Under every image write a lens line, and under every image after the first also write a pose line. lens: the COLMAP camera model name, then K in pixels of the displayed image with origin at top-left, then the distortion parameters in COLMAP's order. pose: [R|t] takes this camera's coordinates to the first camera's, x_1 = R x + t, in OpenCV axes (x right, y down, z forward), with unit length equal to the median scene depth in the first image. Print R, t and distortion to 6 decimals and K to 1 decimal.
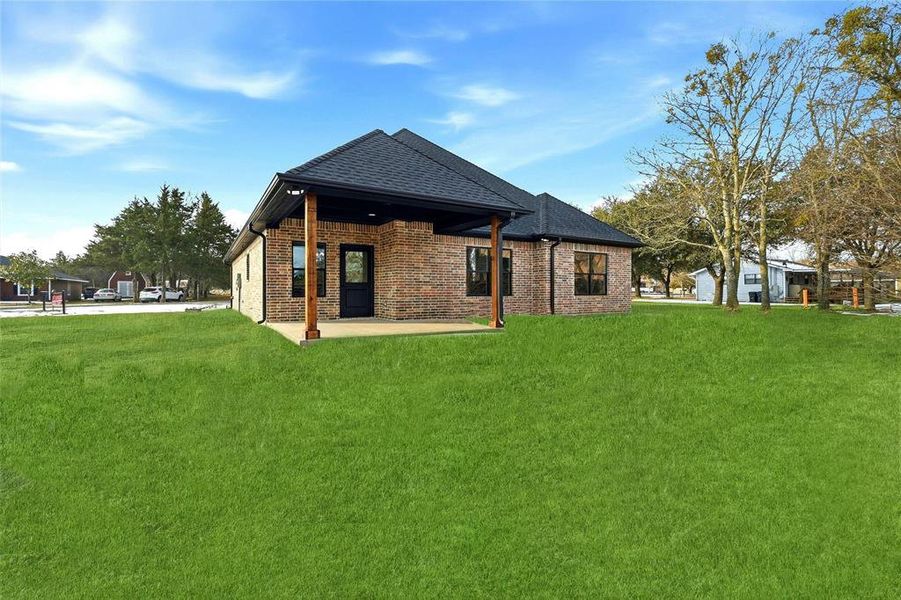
lens RADIAL K [[379.1, 0, 450.3], [0, 379.1, 296.5], [0, 0, 1]] dist [0.001068, 0.000208]
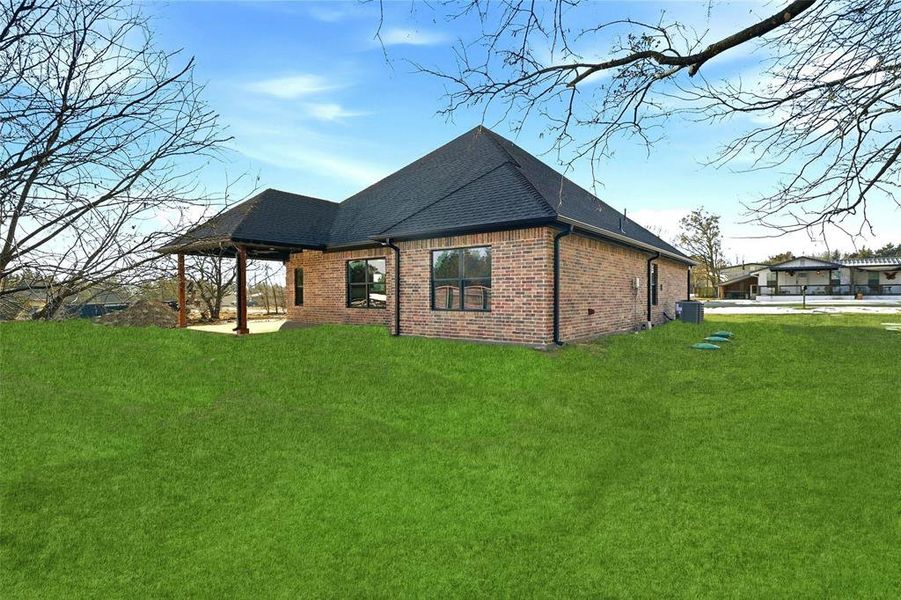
lens RADIAL K [[440.3, 0, 455.7], [0, 440.3, 311.6], [0, 0, 1]] dist [-0.003465, -0.000430]
pose [[0.370090, 0.034636, -0.928350, 1.302784], [-0.008968, 0.999391, 0.033711, -0.034220], [0.928953, -0.004151, 0.370176, 0.835225]]
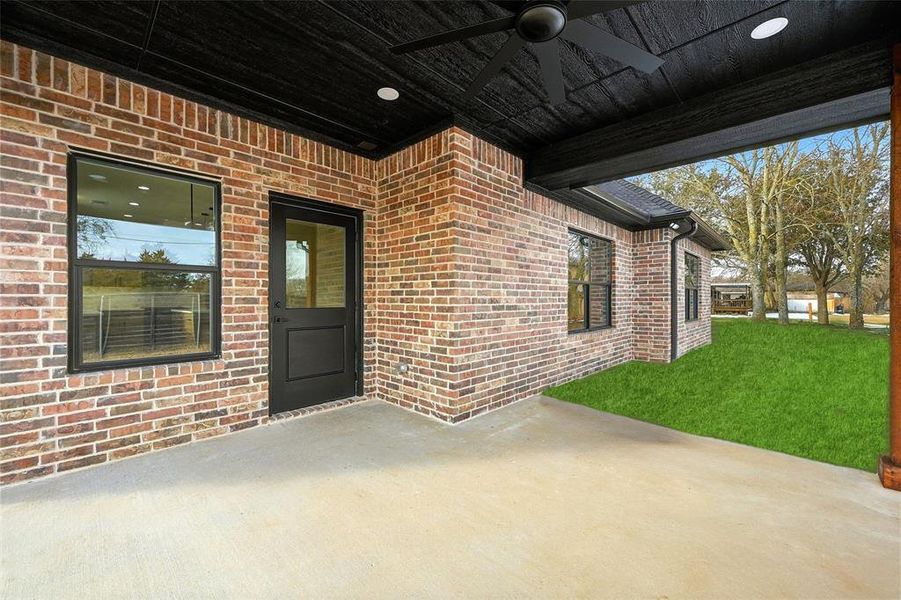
lens RADIAL K [[355.7, 0, 451.7], [0, 355.7, 302.0], [0, 0, 1]] dist [-0.000714, -0.000081]
pose [[0.967606, 0.000575, 0.252463, -0.202854], [0.001063, 0.999979, -0.006350, -0.039196], [-0.252461, 0.006413, 0.967586, 0.623529]]
